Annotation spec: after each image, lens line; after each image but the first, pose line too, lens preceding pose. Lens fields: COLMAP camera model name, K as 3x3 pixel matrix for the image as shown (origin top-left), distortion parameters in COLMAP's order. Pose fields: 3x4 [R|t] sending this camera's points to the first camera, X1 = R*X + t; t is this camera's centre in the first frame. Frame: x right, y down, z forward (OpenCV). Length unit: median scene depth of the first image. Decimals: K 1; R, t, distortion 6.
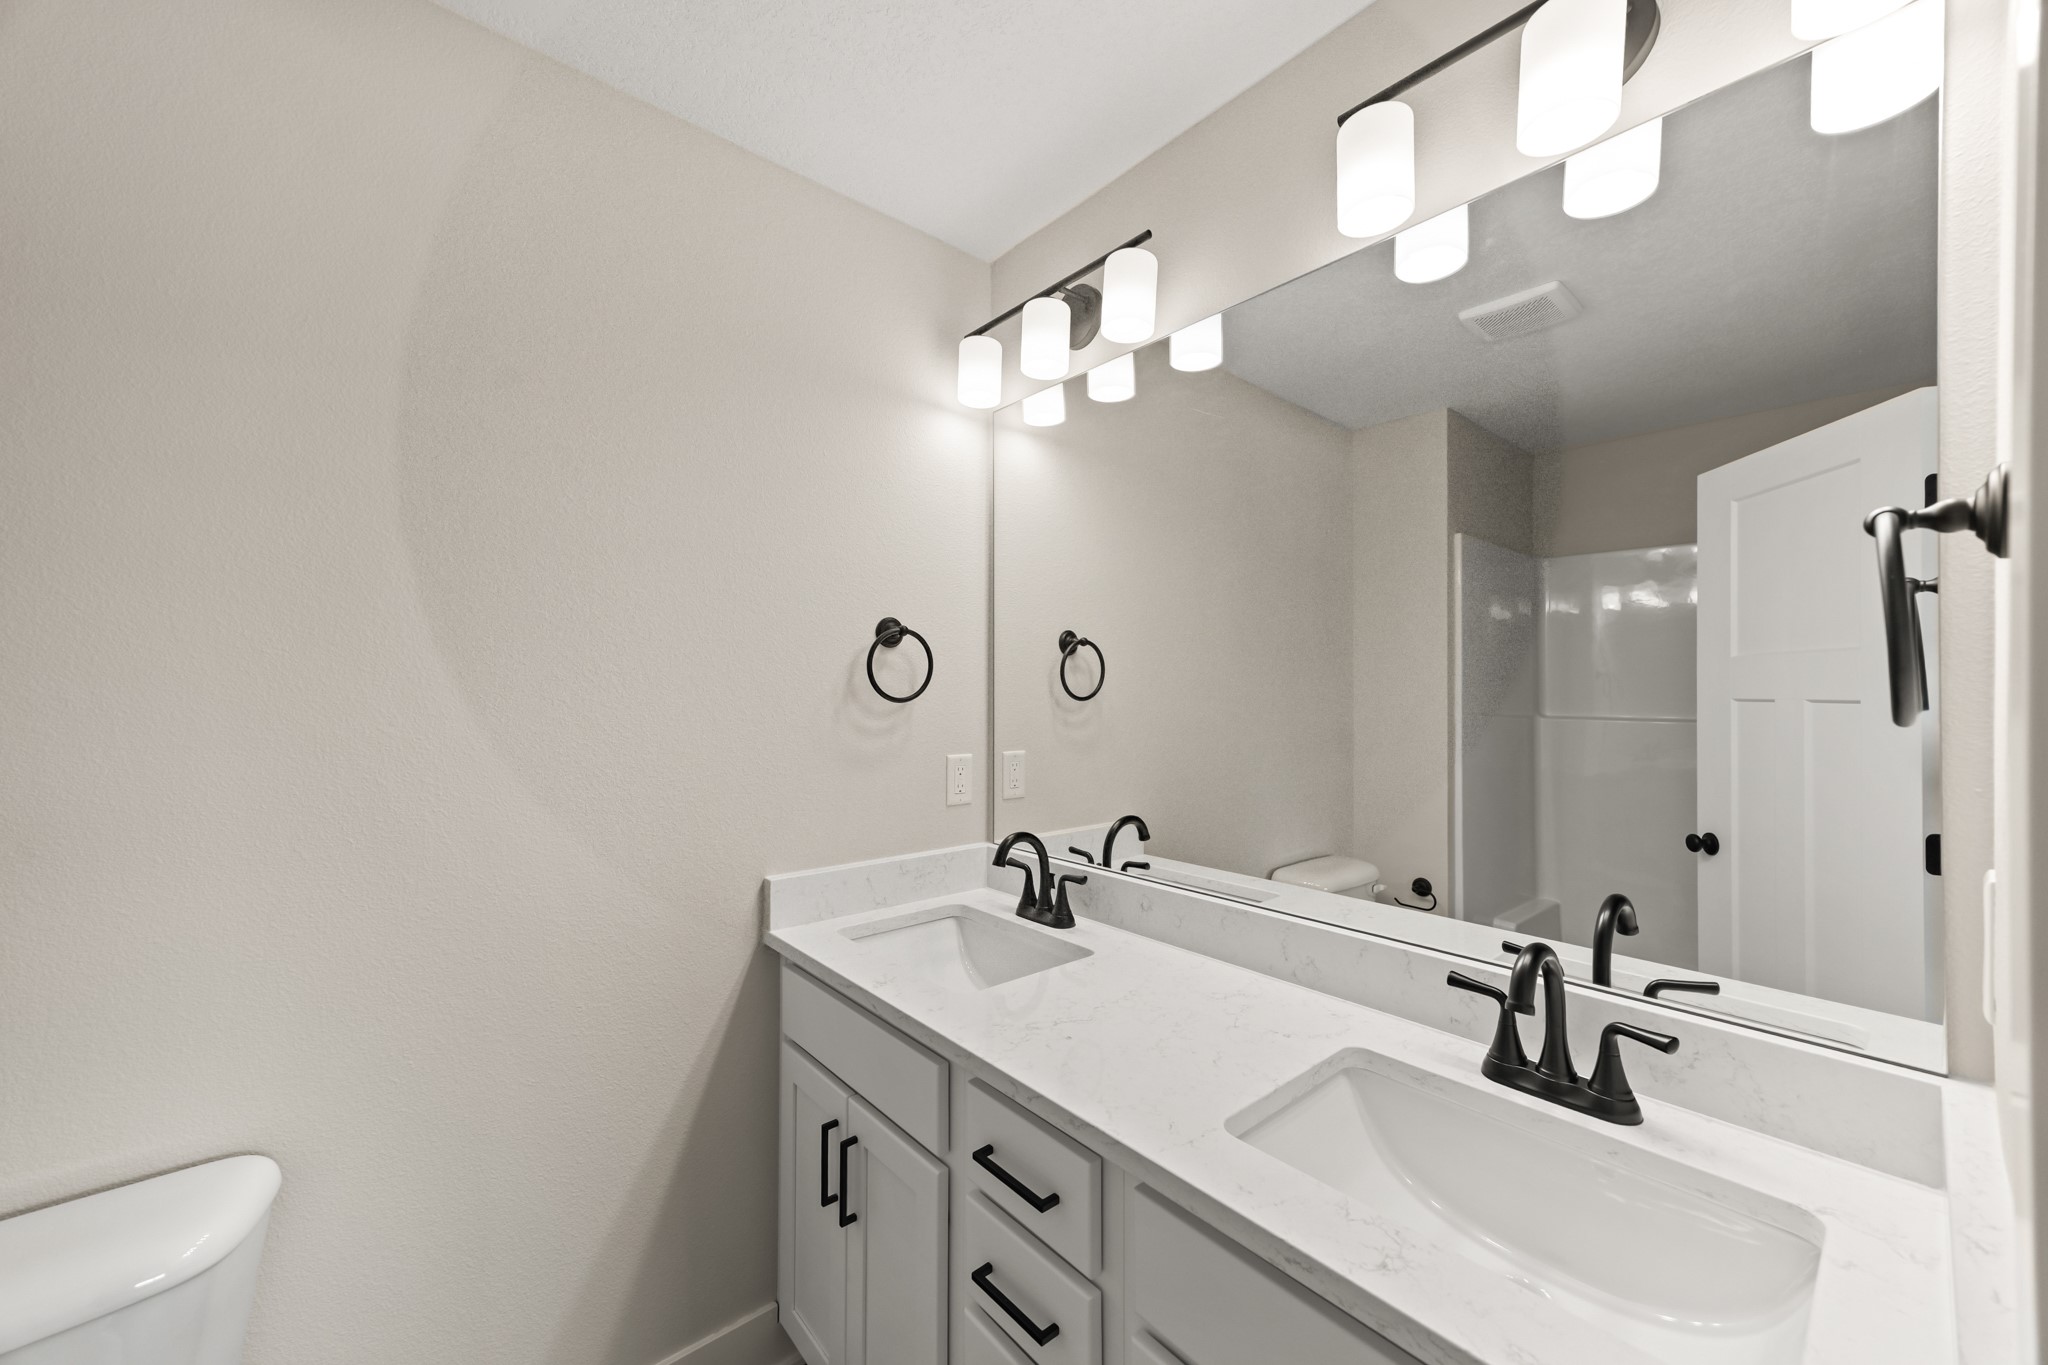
lens RADIAL K [[772.0, 0, 1025.0], [0, 772.0, 683.9], [0, 0, 1]] dist [0.010189, 0.000964]
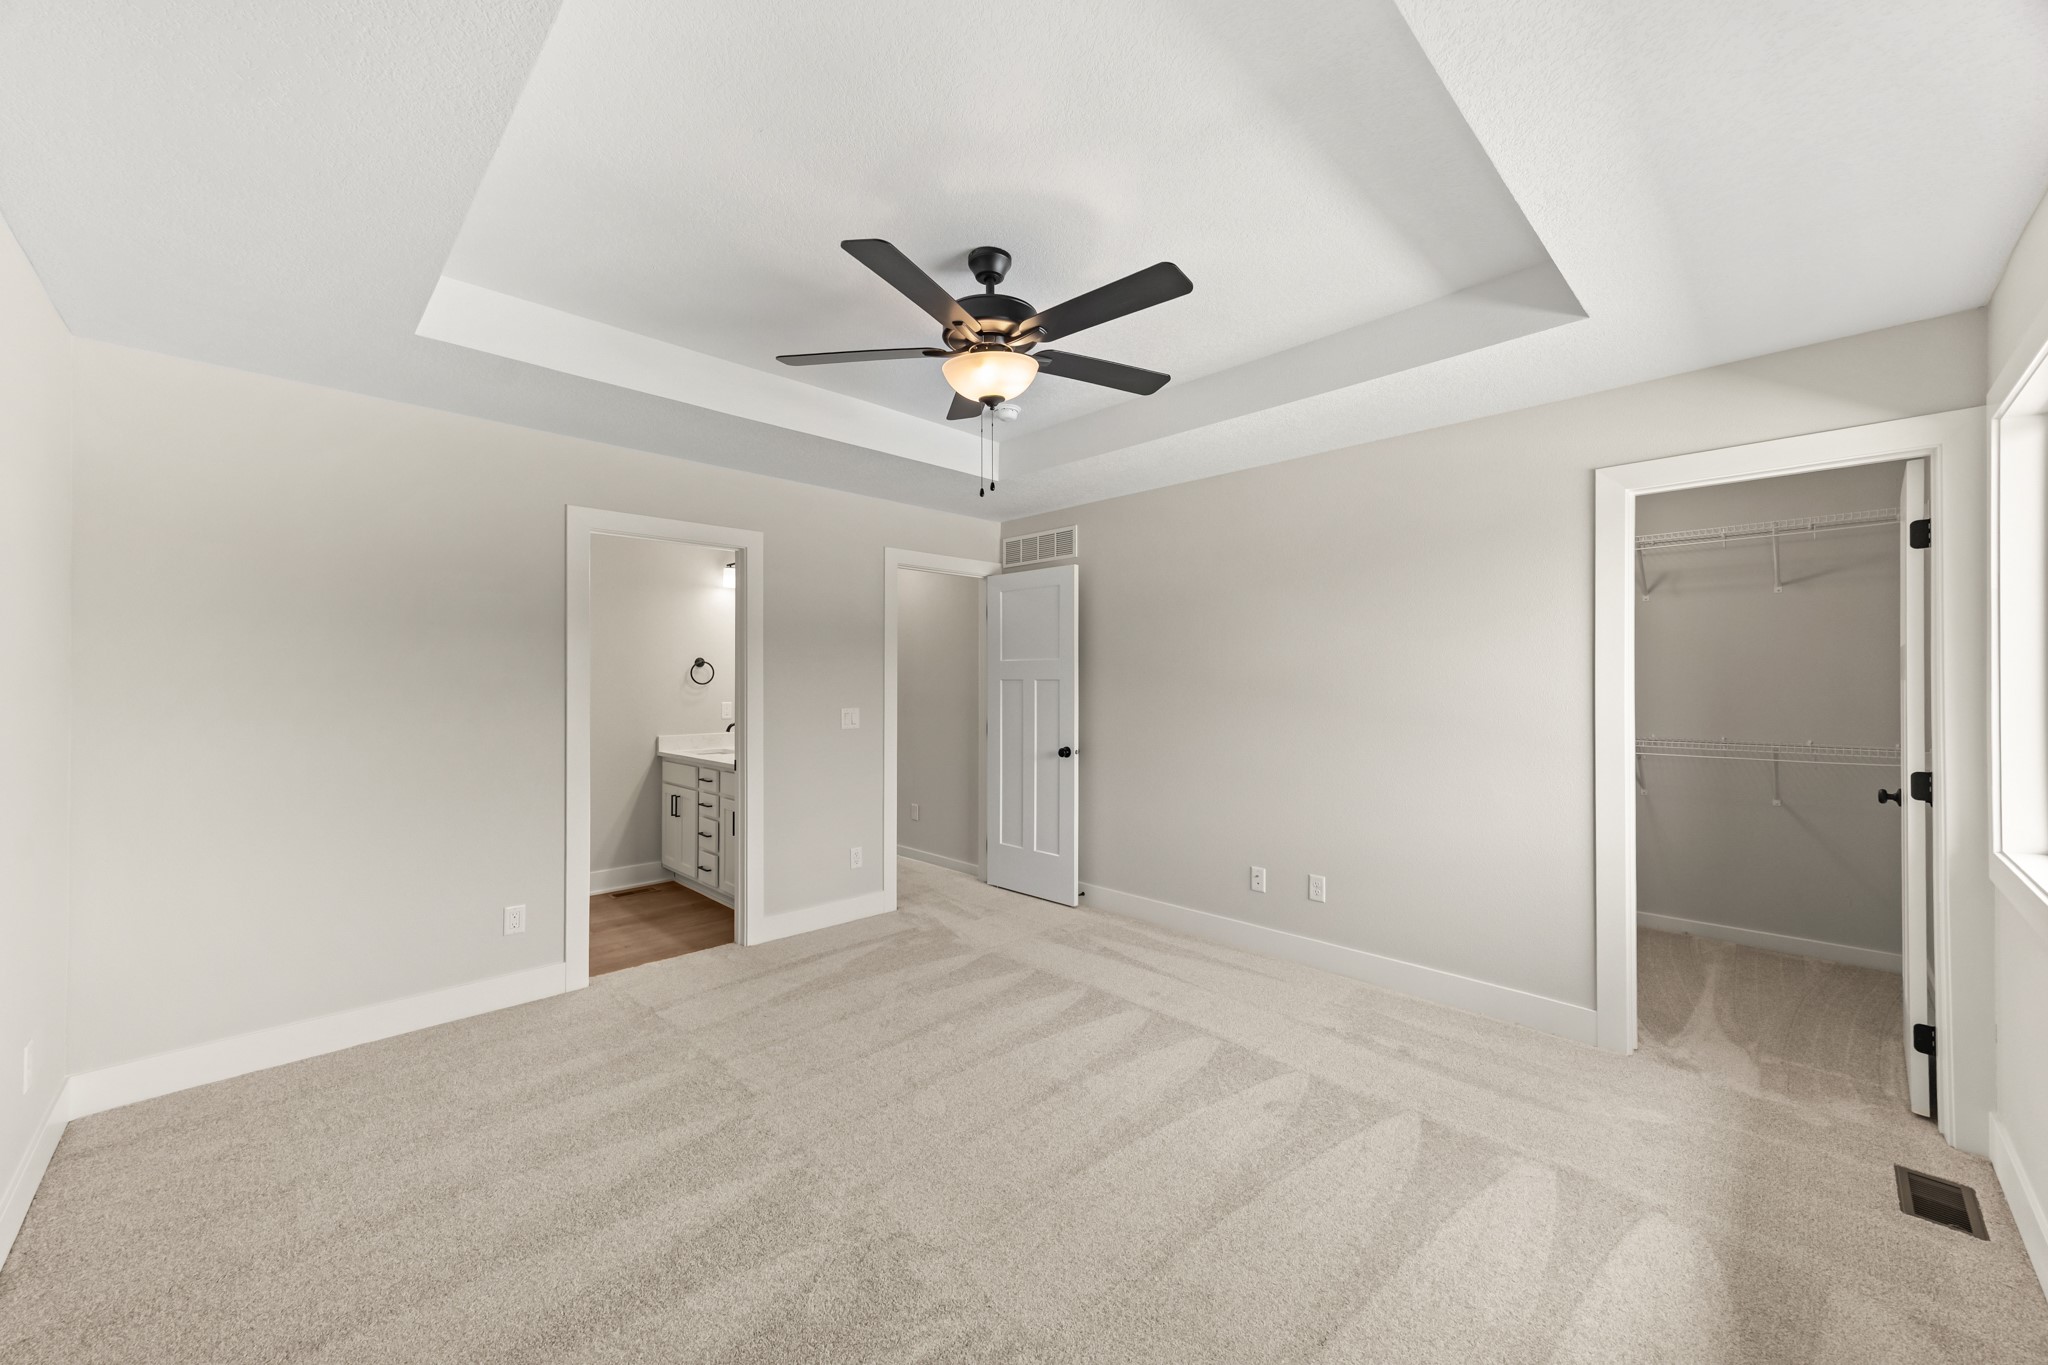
lens RADIAL K [[772.0, 0, 1028.2], [0, 772.0, 675.4], [0, 0, 1]] dist [0.010189, 0.000964]
pose [[0.996974, -0.005125, 0.077568, 1.026585], [0.005157, 0.999987, -0.000214, -0.007208], [-0.077566, 0.000613, 0.996987, -2.519132]]
